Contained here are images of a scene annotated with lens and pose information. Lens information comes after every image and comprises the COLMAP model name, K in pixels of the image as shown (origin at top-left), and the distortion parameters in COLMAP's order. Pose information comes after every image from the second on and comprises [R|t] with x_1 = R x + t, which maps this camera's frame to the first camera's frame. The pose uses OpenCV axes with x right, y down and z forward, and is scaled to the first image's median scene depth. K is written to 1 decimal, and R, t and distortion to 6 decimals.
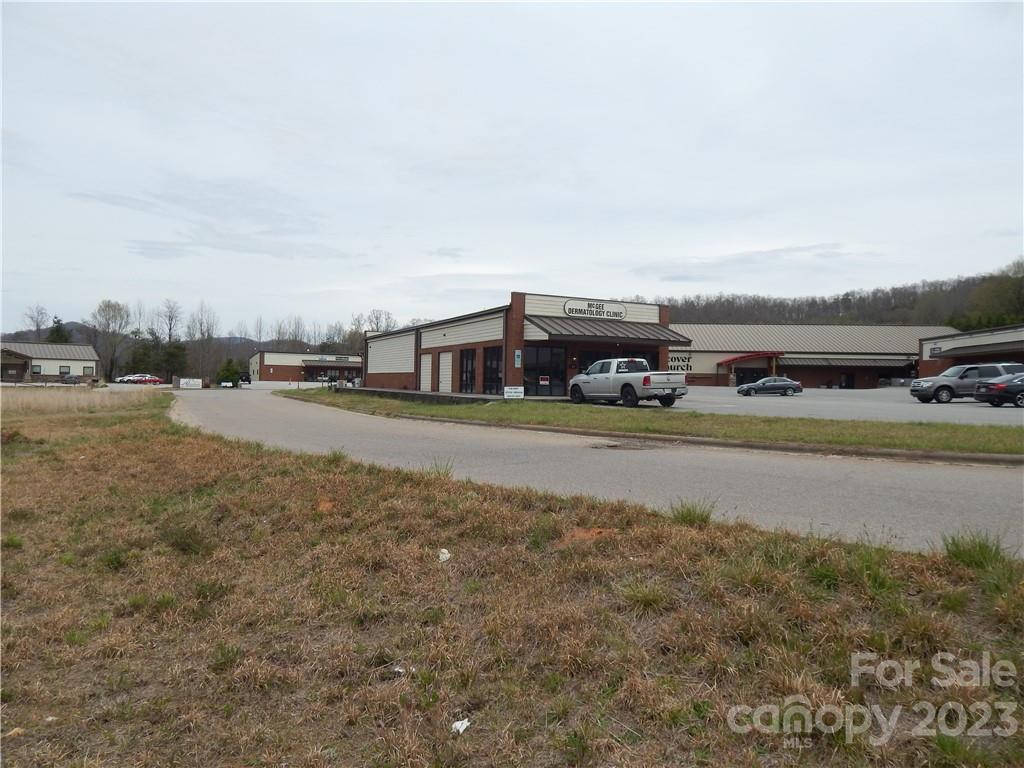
lens RADIAL K [[697.4, 0, 512.0], [0, 697.4, 384.0], [0, 0, 1]] dist [0.002580, -0.002745]
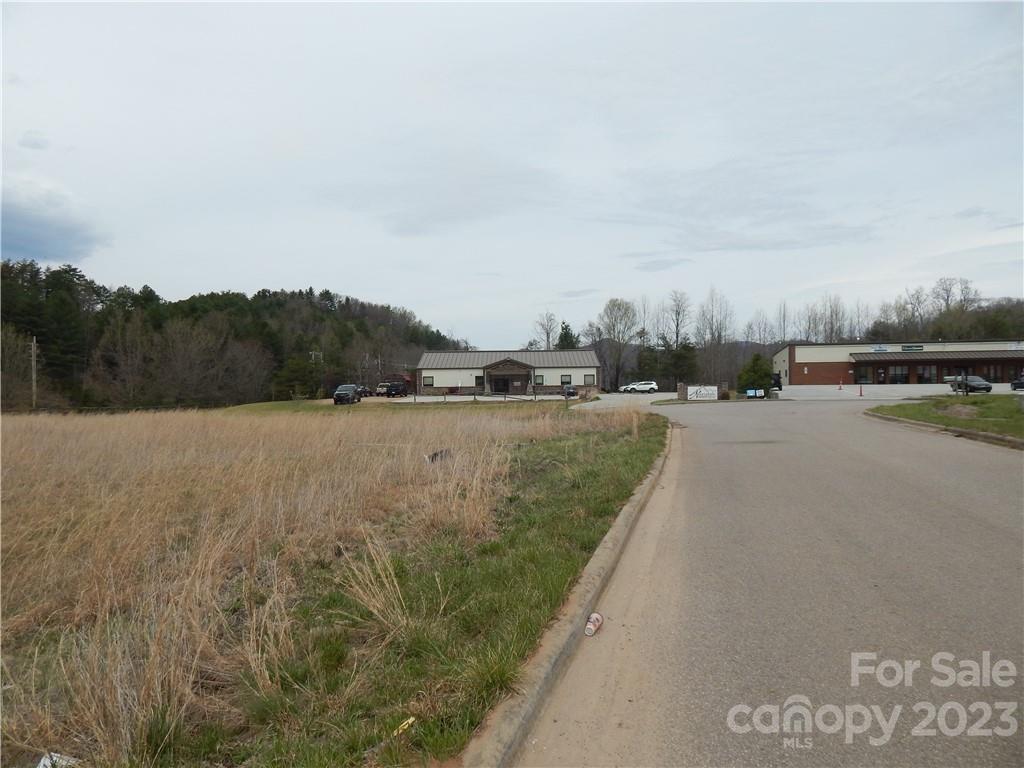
lens RADIAL K [[672.2, 0, 512.0], [0, 672.2, 384.0], [0, 0, 1]] dist [-0.002162, -0.001497]
pose [[0.759457, -0.030096, -0.649861, -0.130141], [0.028293, 0.999512, -0.013224, -0.004530], [0.649942, -0.008344, 0.759938, 0.283572]]
